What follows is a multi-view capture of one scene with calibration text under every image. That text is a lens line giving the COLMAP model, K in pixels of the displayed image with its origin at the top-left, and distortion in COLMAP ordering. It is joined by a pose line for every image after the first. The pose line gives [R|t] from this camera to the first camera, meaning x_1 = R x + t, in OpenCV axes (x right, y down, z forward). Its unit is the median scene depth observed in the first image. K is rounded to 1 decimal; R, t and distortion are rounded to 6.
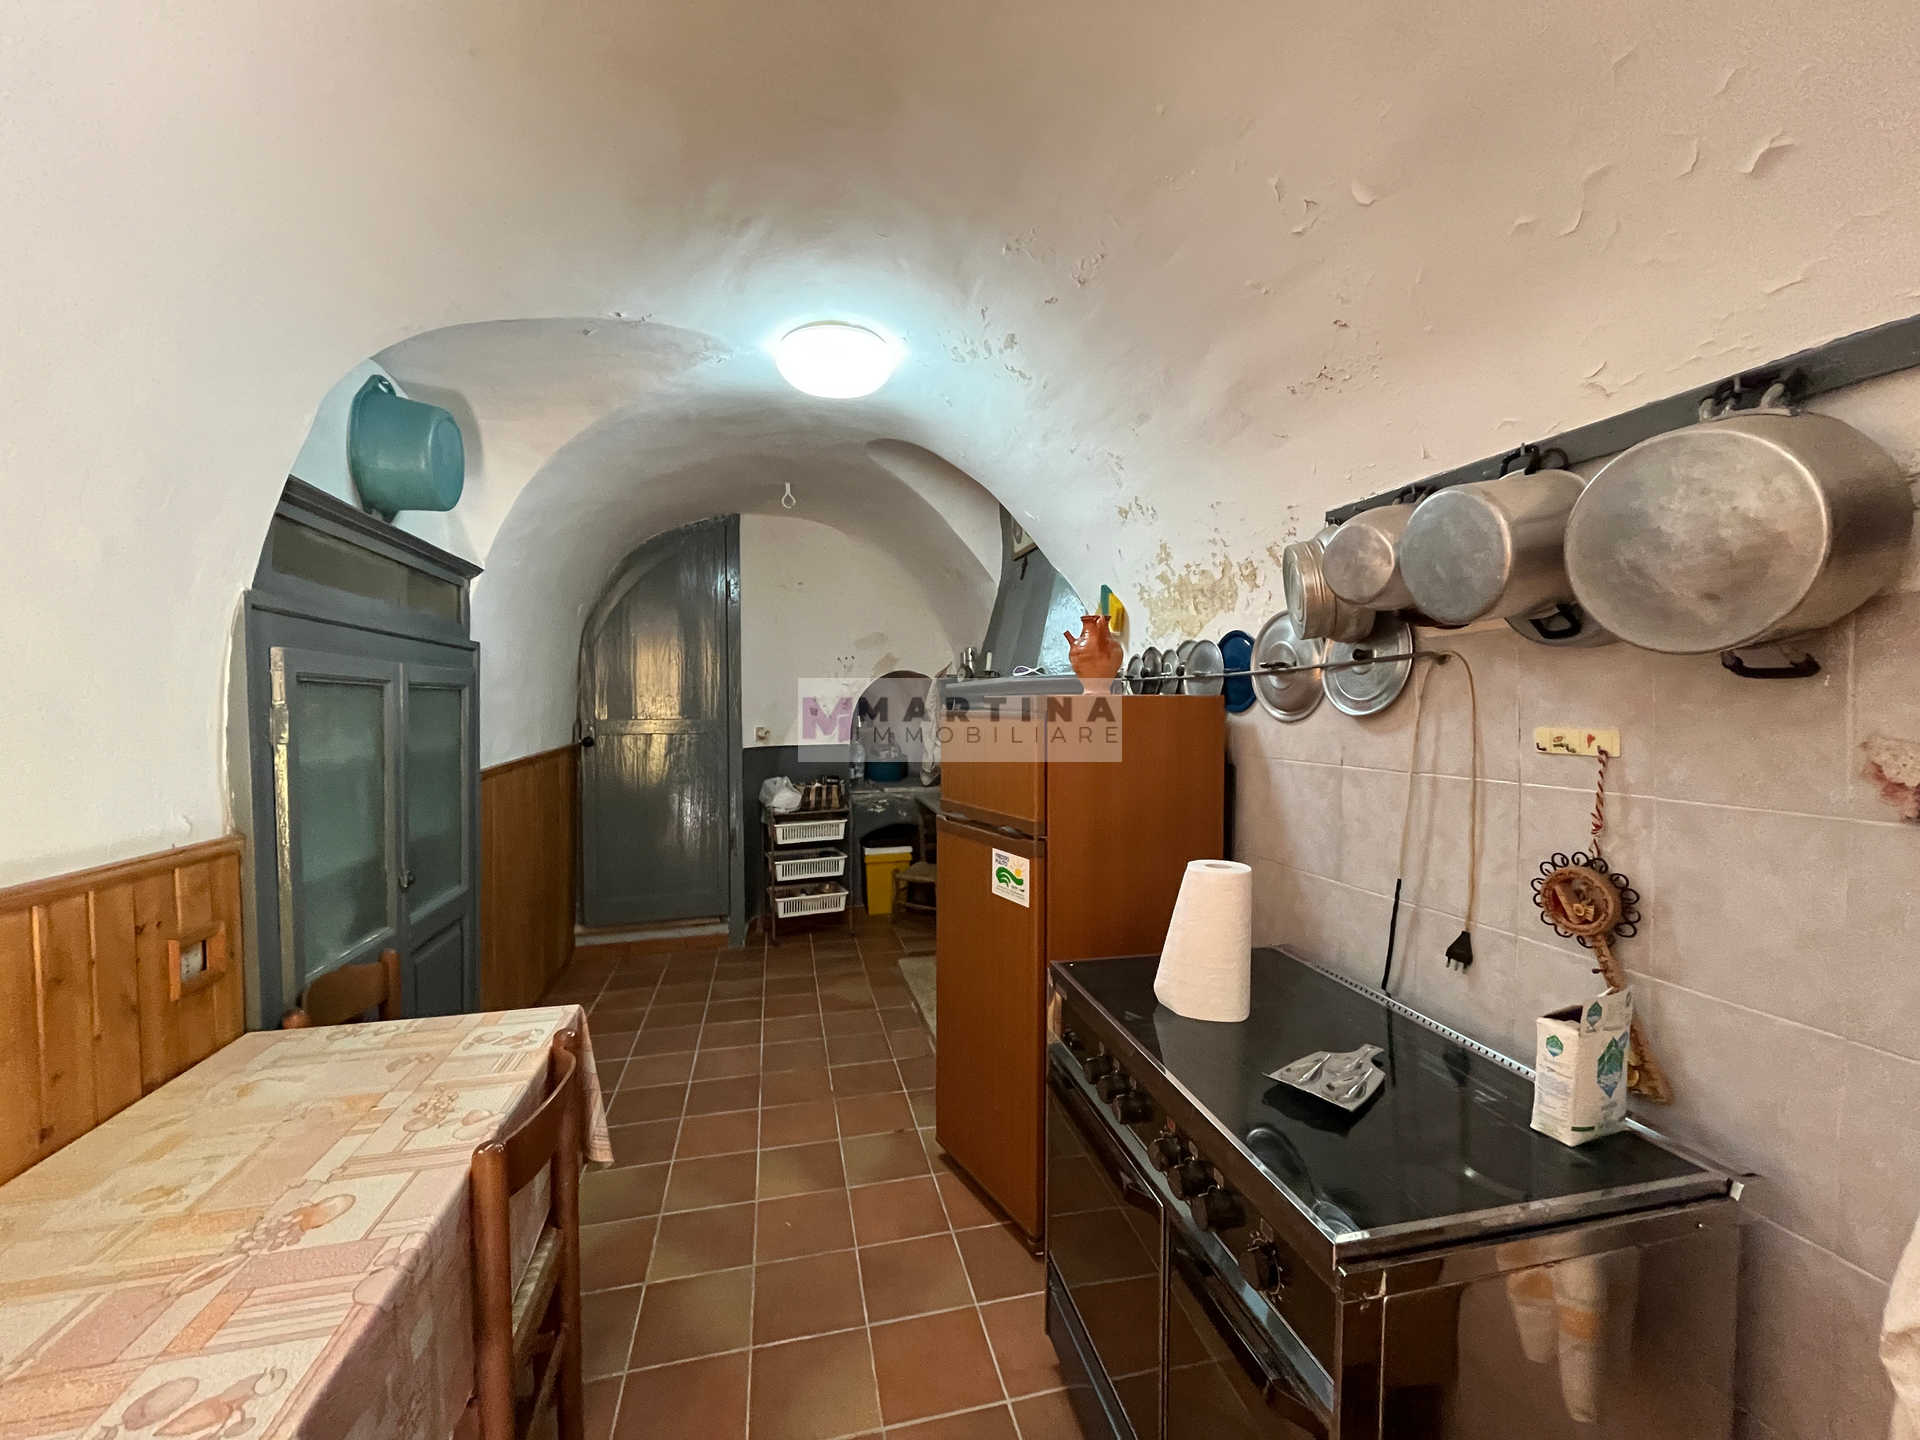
lens RADIAL K [[777.7, 0, 962.5], [0, 777.7, 724.0], [0, 0, 1]] dist [-0.000816, -0.000258]
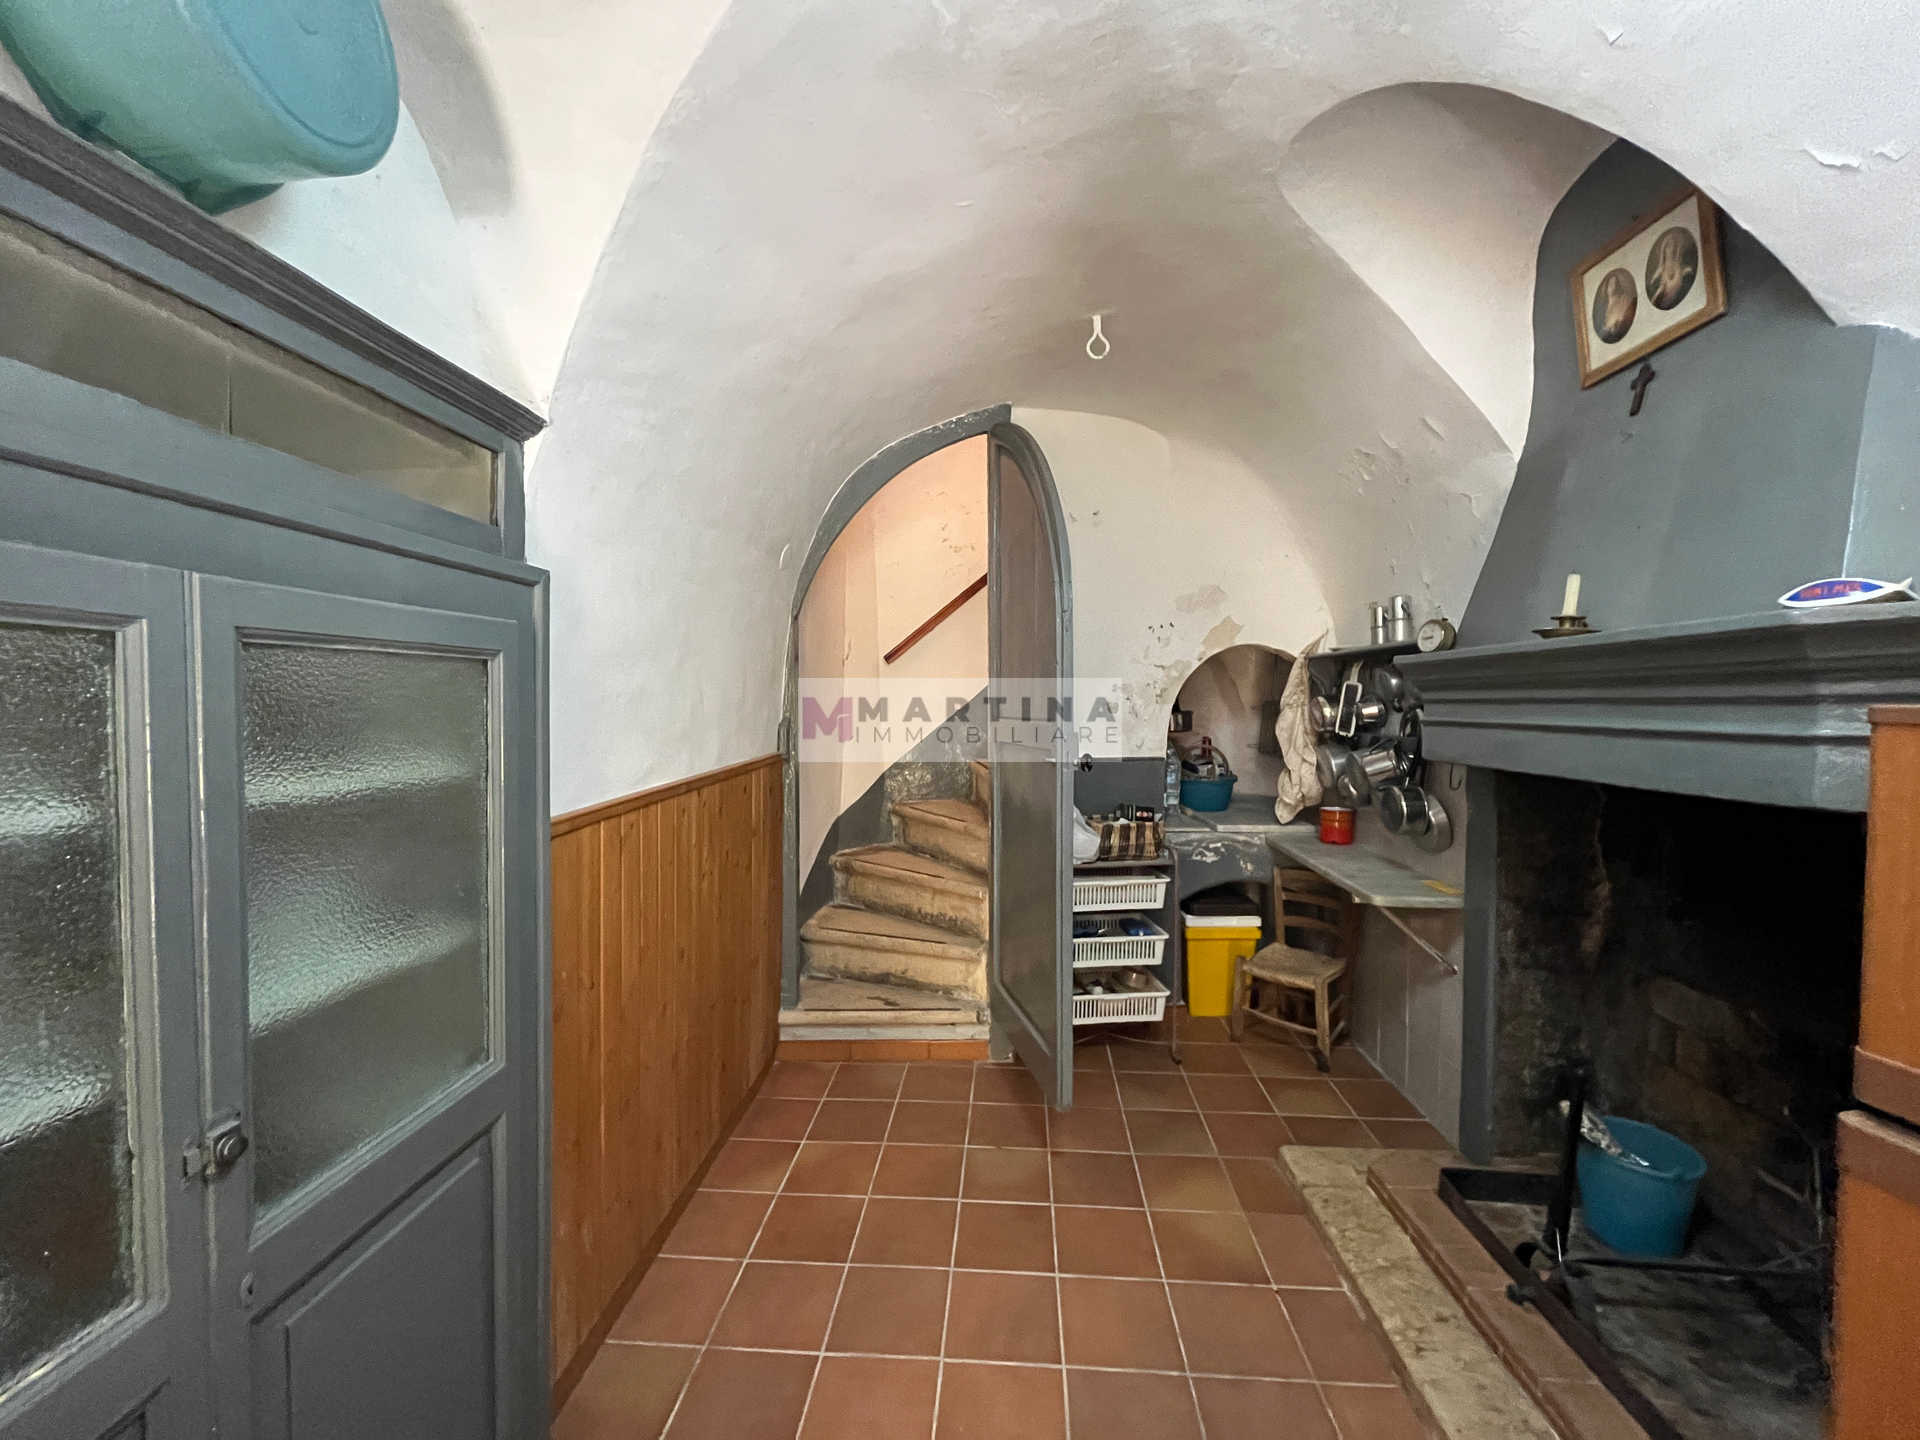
lens RADIAL K [[777.7, 0, 959.5], [0, 777.7, 715.4], [0, 0, 1]] dist [-0.000816, -0.000258]
pose [[0.952561, 0.005799, -0.304293, -0.119290], [-0.007592, 0.999960, -0.004710, -0.005318], [0.304254, 0.006797, 0.952567, 0.344256]]
